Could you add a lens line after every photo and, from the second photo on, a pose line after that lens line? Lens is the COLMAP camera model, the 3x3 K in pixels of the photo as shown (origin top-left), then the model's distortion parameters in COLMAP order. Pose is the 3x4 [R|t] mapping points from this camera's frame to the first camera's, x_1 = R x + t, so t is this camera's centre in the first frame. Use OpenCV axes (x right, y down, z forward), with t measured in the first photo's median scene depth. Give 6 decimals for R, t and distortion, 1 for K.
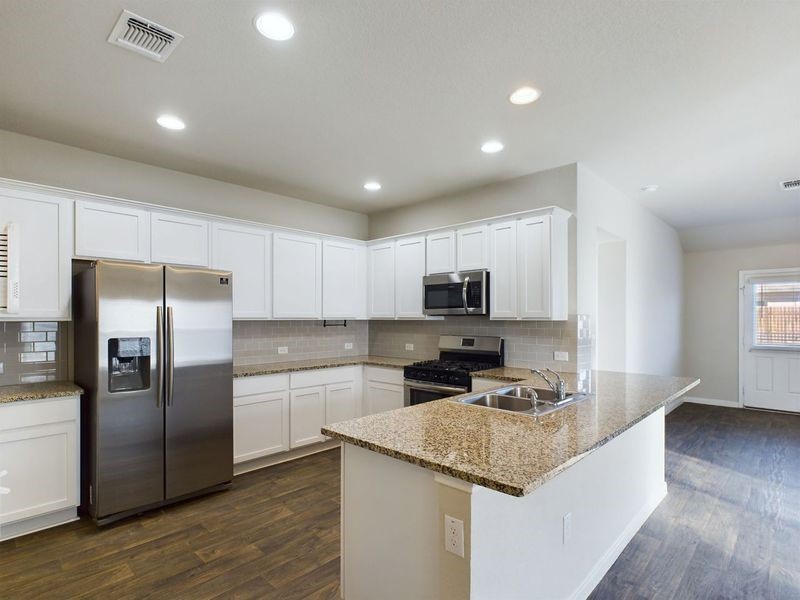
lens RADIAL K [[422.2, 0, 399.8], [0, 422.2, 319.4], [0, 0, 1]] dist [0.004479, -0.000827]
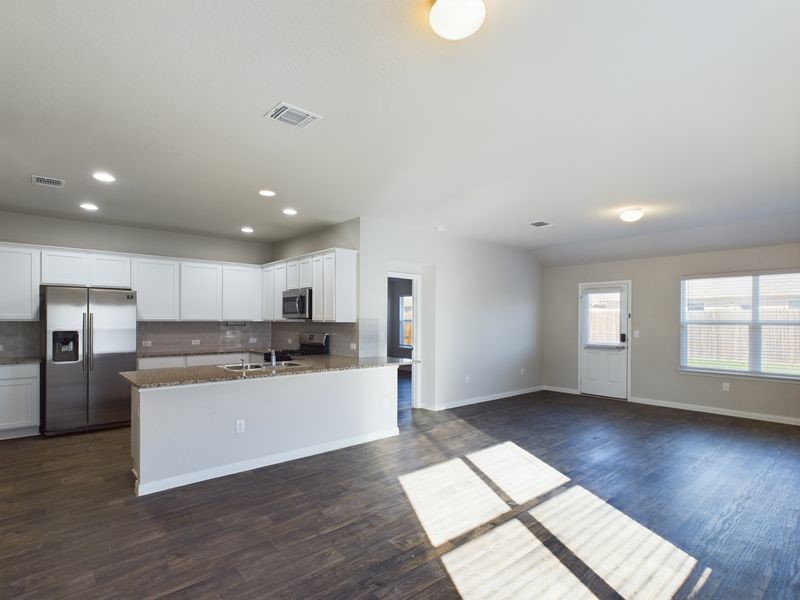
lens RADIAL K [[413.1, 0, 401.3], [0, 413.1, 327.2], [0, 0, 1]] dist [0.000039, -0.000548]
pose [[0.995150, 0.006646, -0.098148, 0.631011], [-0.005332, 0.999893, 0.013636, -0.001337], [0.098228, -0.013046, 0.995078, -0.388497]]
